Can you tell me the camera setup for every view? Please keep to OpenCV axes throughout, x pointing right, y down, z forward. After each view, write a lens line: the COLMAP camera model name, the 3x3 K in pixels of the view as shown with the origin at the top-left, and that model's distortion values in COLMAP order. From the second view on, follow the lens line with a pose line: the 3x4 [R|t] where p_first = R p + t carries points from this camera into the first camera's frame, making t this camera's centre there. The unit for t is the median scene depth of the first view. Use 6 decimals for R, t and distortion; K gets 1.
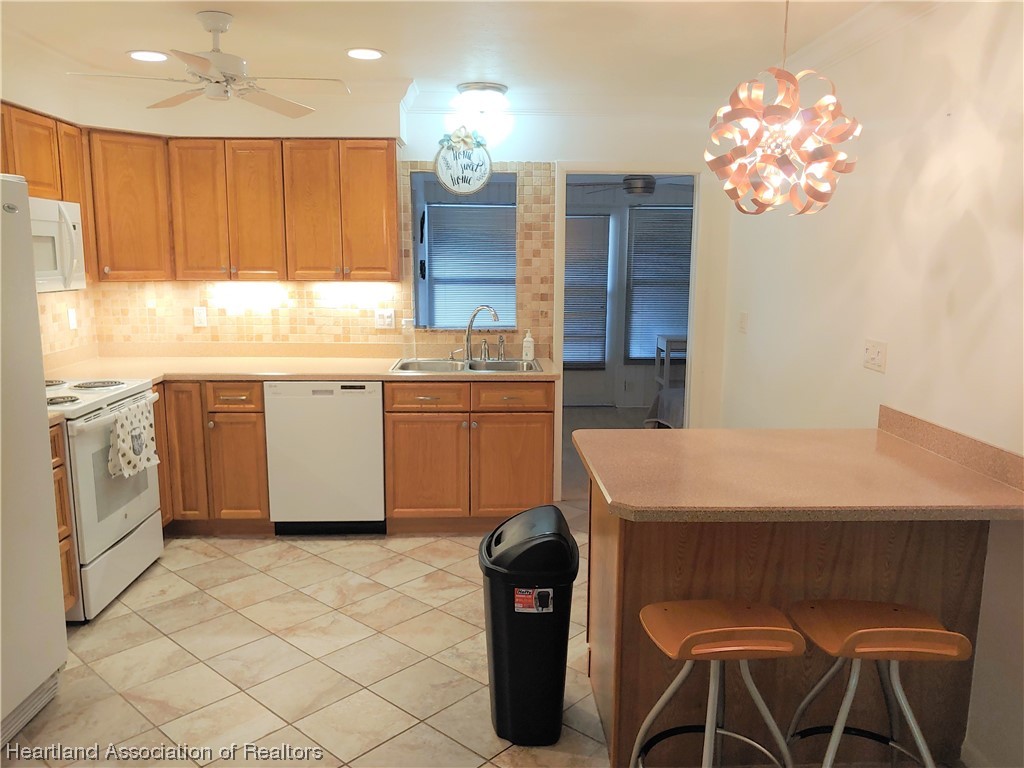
lens RADIAL K [[777.8, 0, 503.5], [0, 777.8, 382.3], [0, 0, 1]] dist [-0.013377, -0.043265]
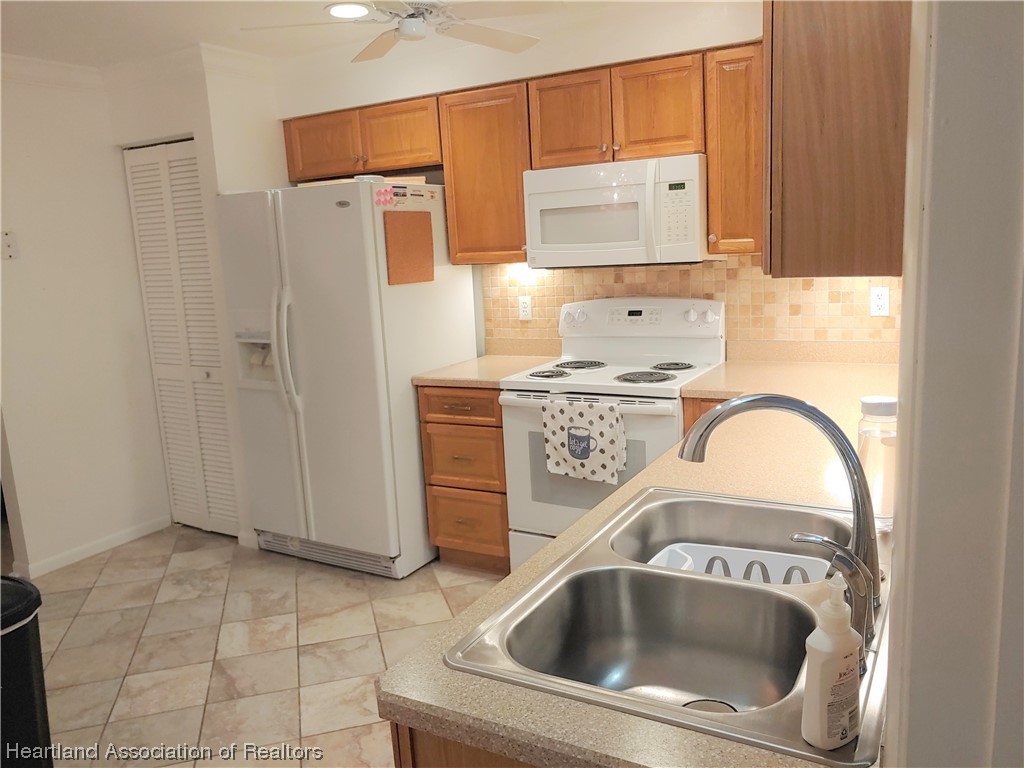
lens RADIAL K [[777.8, 0, 503.5], [0, 777.8, 382.3], [0, 0, 1]] dist [-0.013377, -0.043265]
pose [[-0.512350, 0.174020, -0.840961, 0.239628], [-0.088552, 0.963329, 0.253292, -0.169374], [0.854199, 0.204243, -0.478151, 1.124038]]
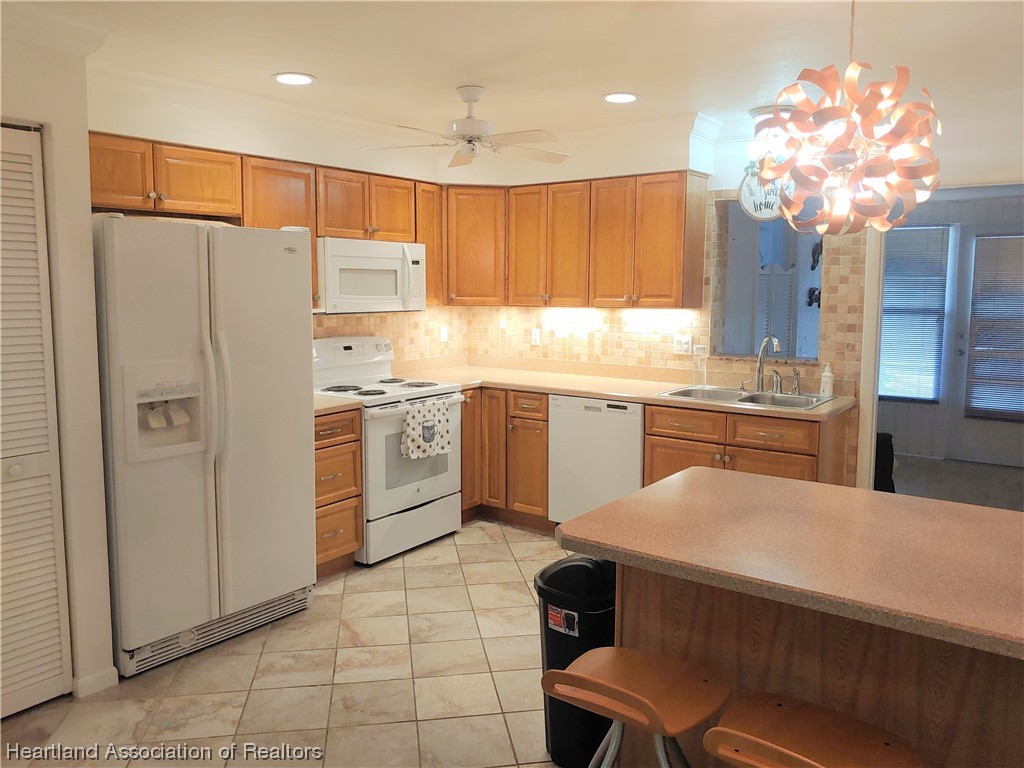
lens RADIAL K [[763.2, 0, 516.4], [0, 763.2, 358.0], [0, 0, 1]] dist [0.009913, -0.103616]
pose [[0.787665, 0.052455, -0.613866, 0.328518], [-0.094868, 0.994812, -0.036720, -0.008305], [0.608756, 0.087160, 0.788555, 0.088398]]
